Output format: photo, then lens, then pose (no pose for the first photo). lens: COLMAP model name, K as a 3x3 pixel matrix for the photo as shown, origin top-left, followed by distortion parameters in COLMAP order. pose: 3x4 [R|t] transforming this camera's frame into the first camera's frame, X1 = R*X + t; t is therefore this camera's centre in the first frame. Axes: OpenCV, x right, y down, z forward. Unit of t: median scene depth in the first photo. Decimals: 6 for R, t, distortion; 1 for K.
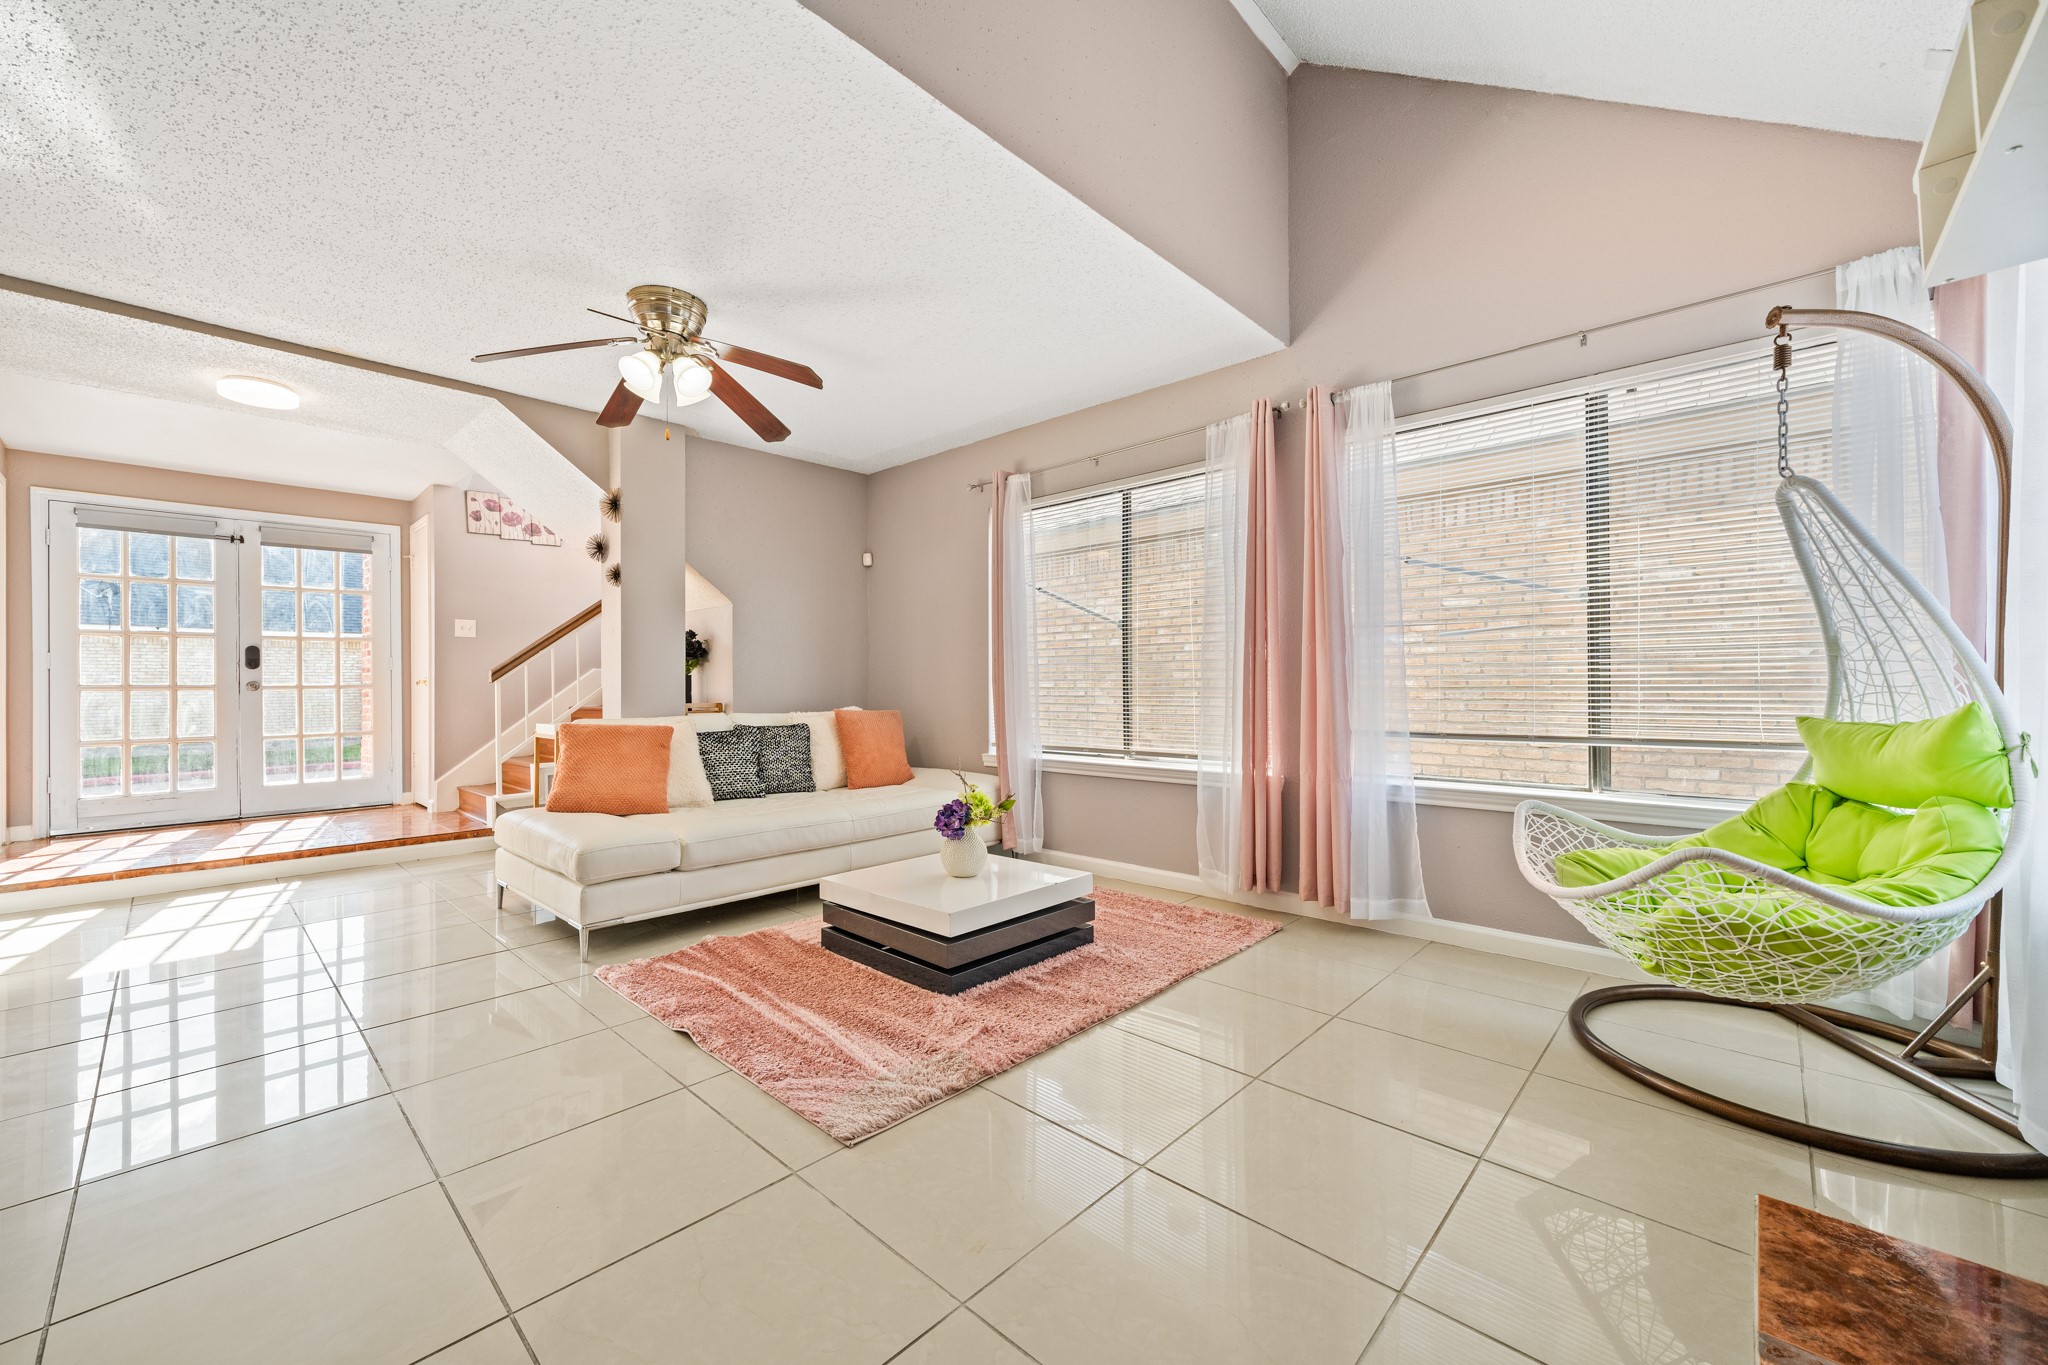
lens RADIAL K [[794.3, 0, 1018.9], [0, 794.3, 690.0], [0, 0, 1]] dist [0.000254, 0.000274]
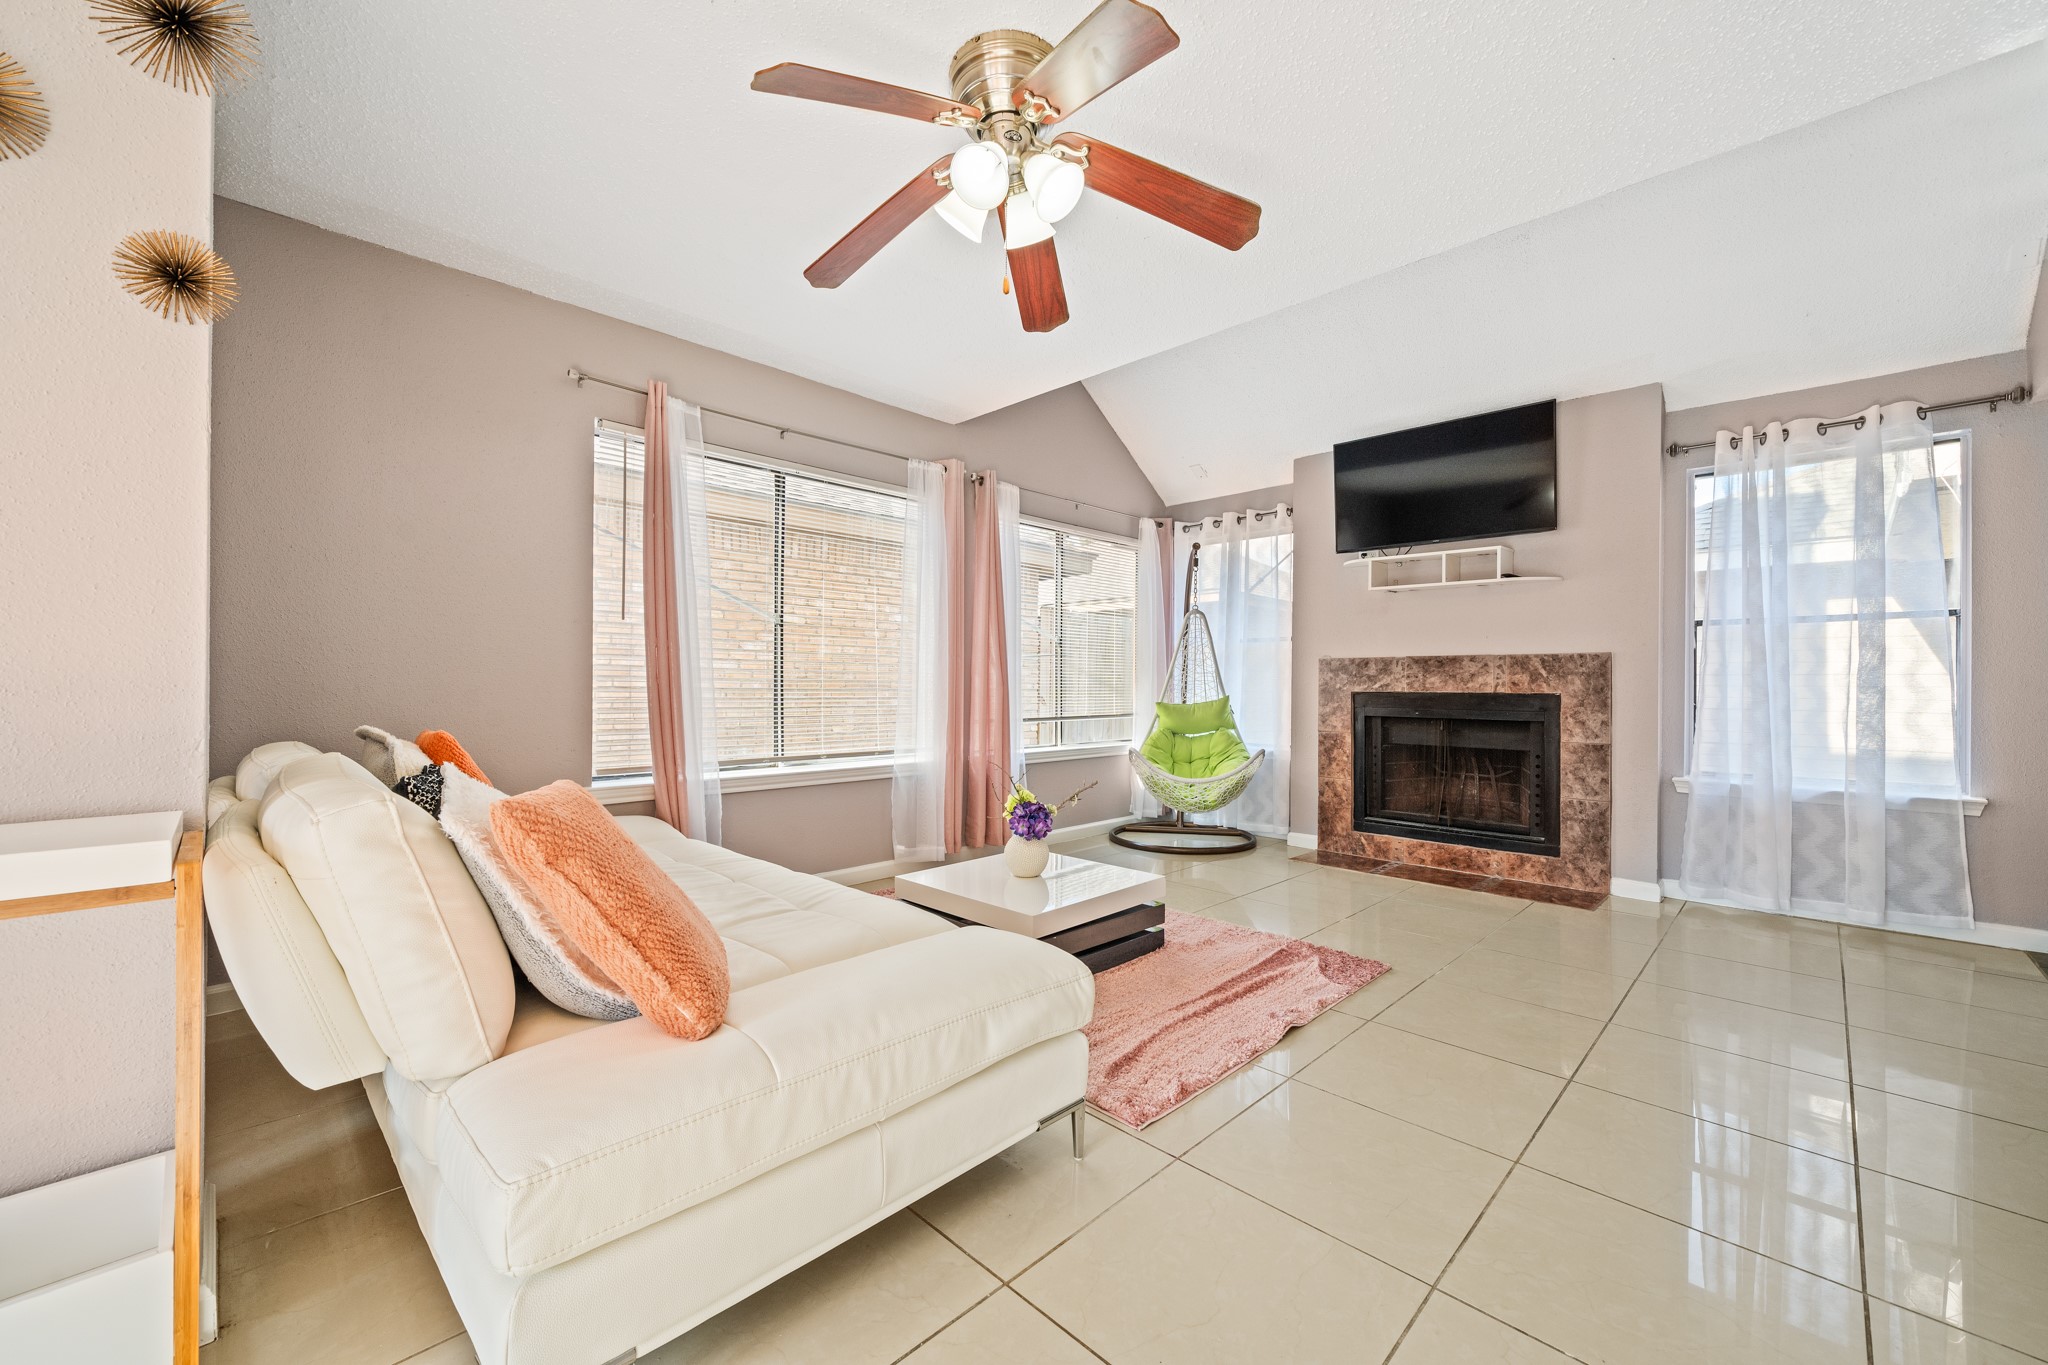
lens RADIAL K [[794.3, 0, 1018.9], [0, 794.3, 682.2], [0, 0, 1]] dist [0.000254, 0.000274]
pose [[0.020286, 0.013135, 0.999708, -0.801278], [-0.001390, 0.999913, -0.013109, 0.002221], [-0.999793, -0.001123, 0.020303, 0.740458]]
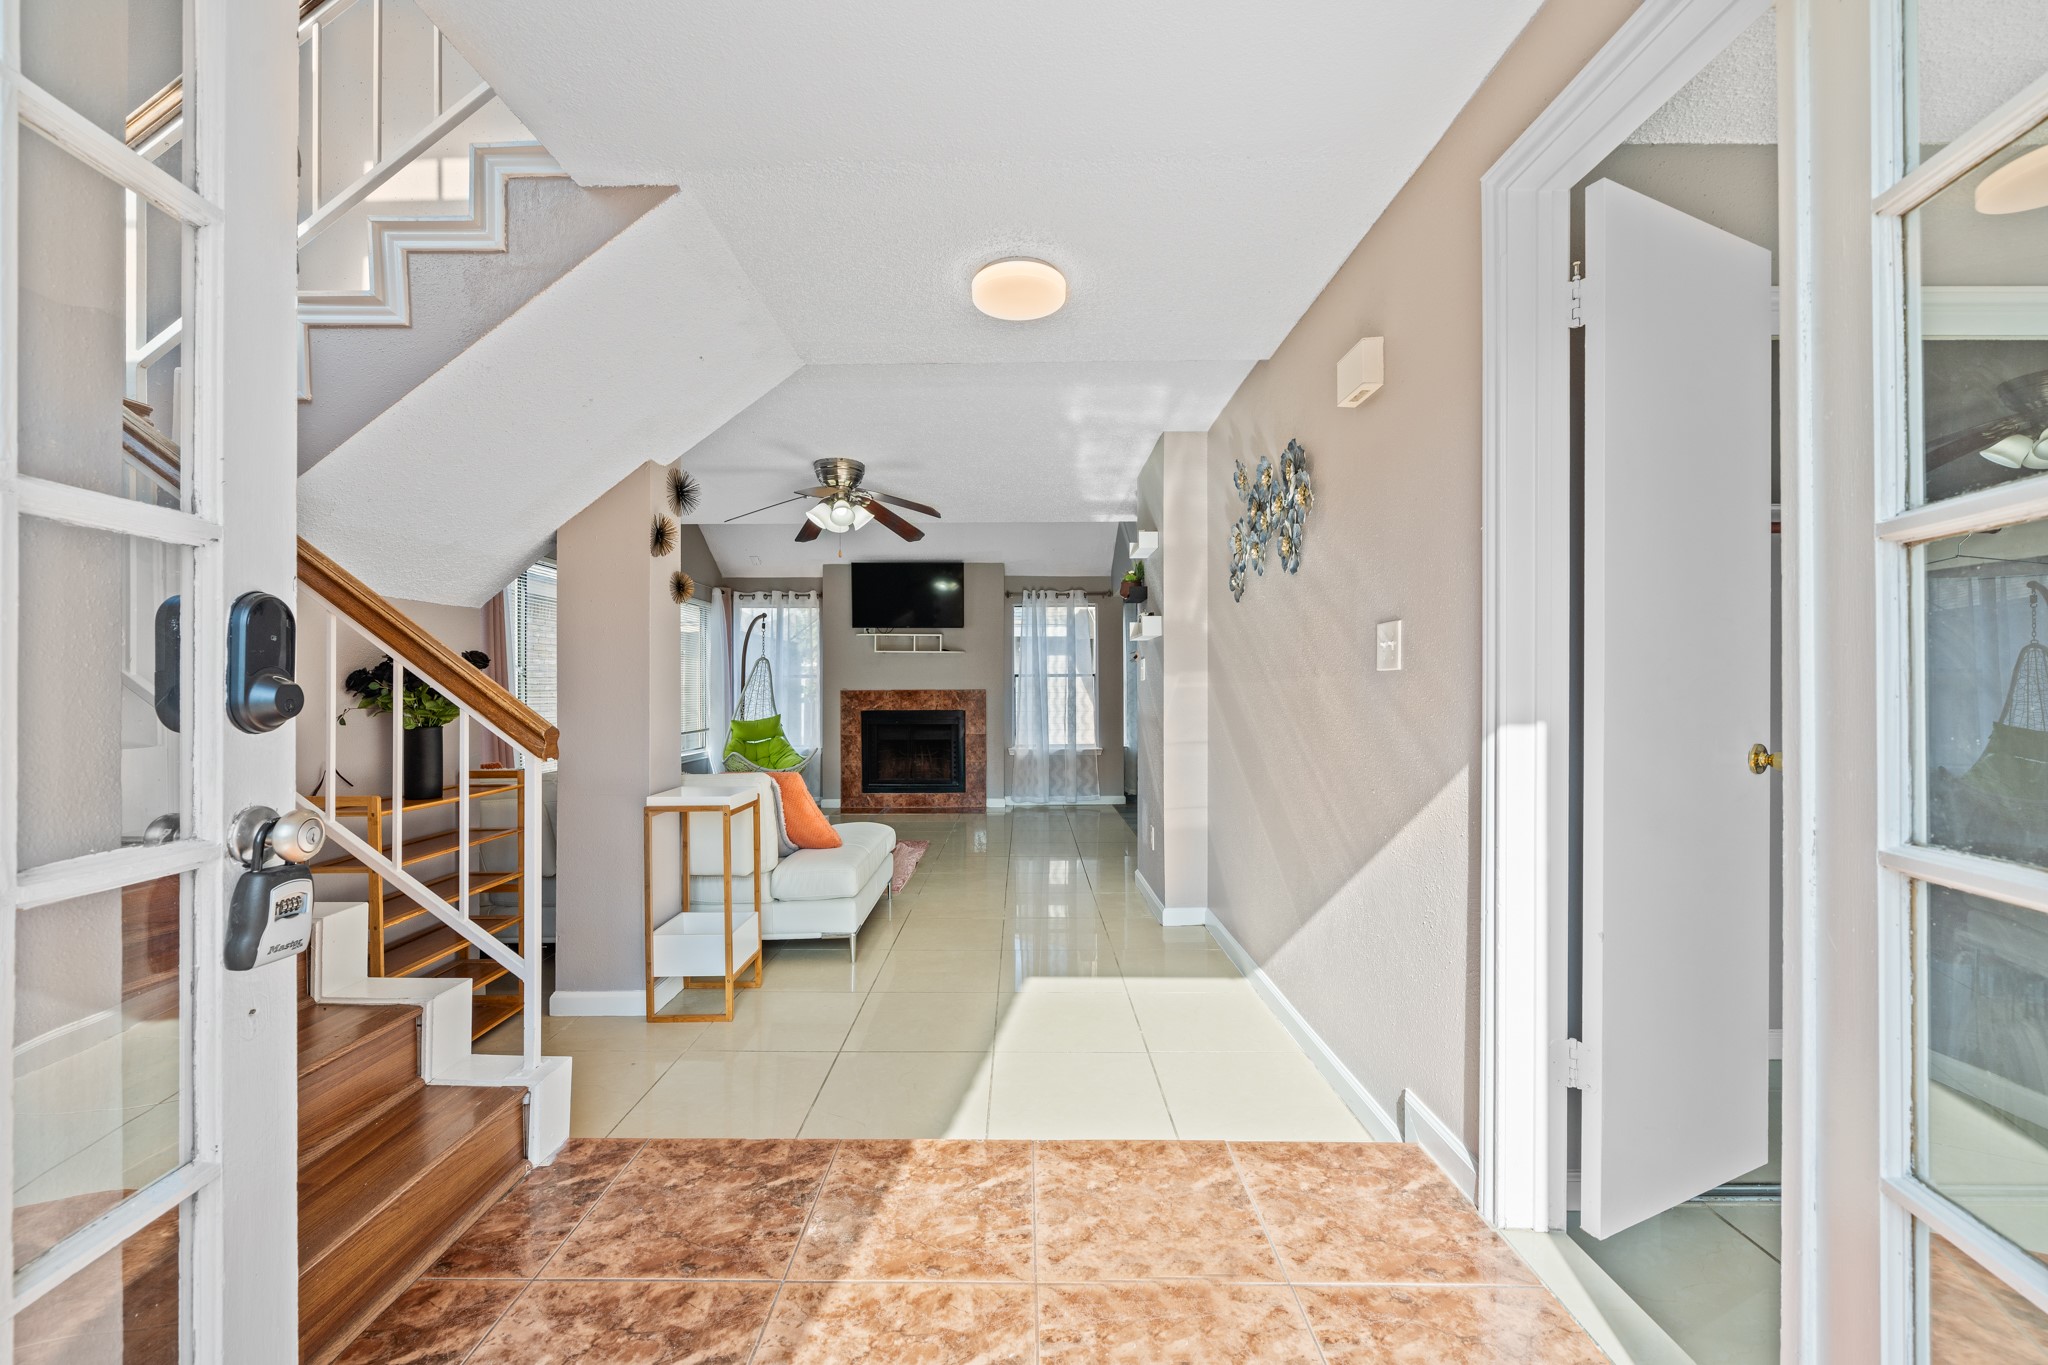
lens RADIAL K [[794.3, 0, 1036.0], [0, 794.3, 693.5], [0, 0, 1]] dist [0.000254, 0.000274]
pose [[-0.687467, 0.016979, 0.726017, -1.345405], [0.013524, 0.999853, -0.010576, -0.015110], [-0.726089, 0.002548, -0.687596, 1.310008]]
